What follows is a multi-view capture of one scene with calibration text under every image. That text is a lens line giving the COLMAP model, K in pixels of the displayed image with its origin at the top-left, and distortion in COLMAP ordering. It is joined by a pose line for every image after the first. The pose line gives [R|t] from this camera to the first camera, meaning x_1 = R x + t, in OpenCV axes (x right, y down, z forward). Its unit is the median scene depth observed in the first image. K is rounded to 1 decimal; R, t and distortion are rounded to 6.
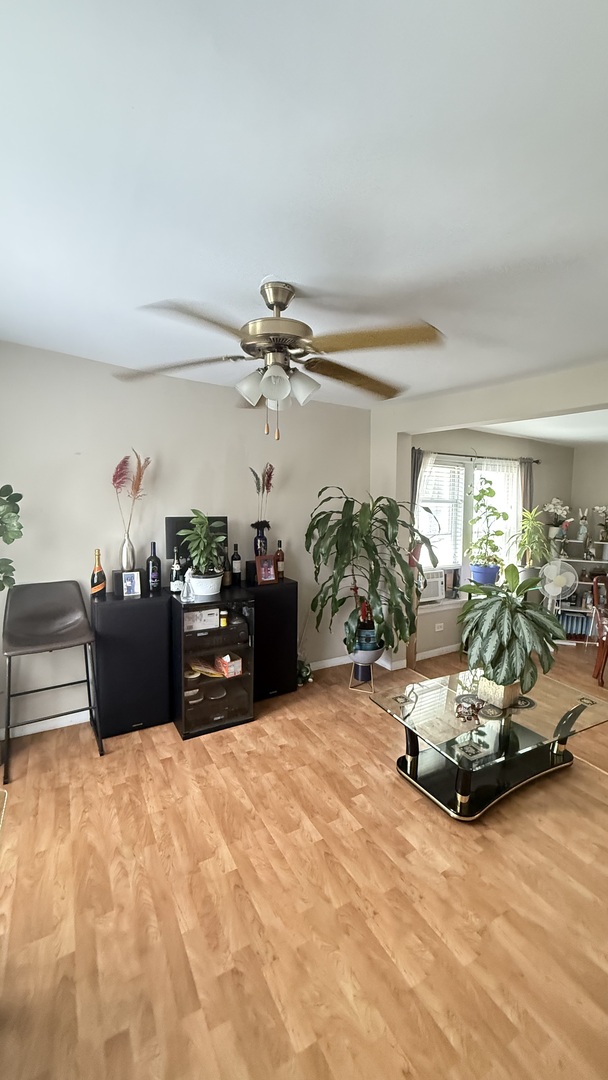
lens RADIAL K [[433.8, 0, 297.0], [0, 433.8, 539.9], [0, 0, 1]] dist [-0.001928, -0.000386]
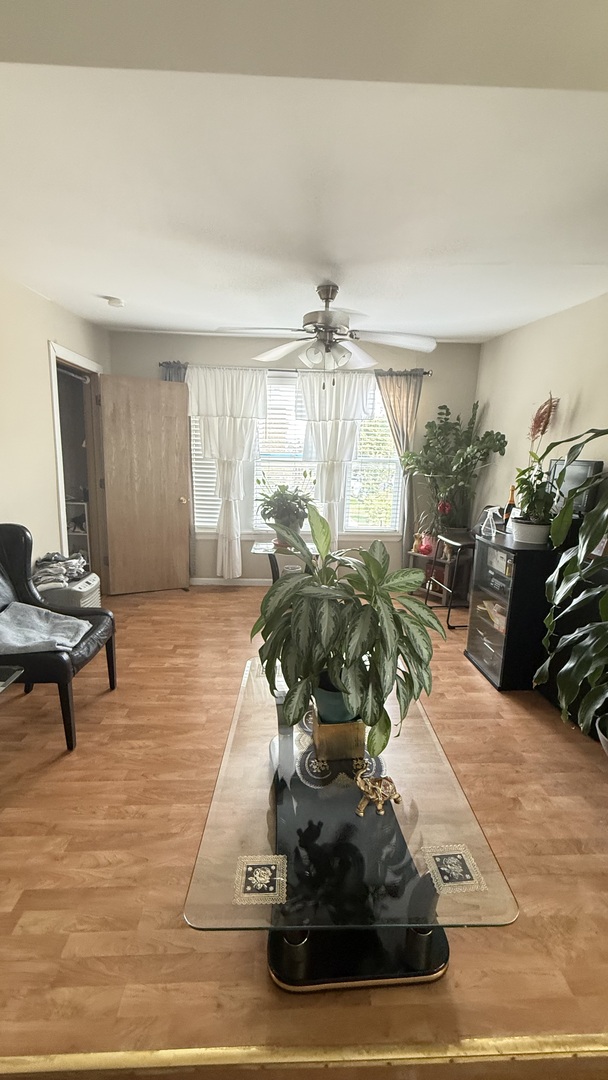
lens RADIAL K [[433.8, 0, 305.1], [0, 433.8, 539.5], [0, 0, 1]] dist [-0.001928, -0.000386]
pose [[-0.445016, 0.146966, -0.883381, 1.398493], [-0.120878, 0.967556, 0.221864, -0.048786], [0.887327, 0.205514, -0.412813, 1.652735]]
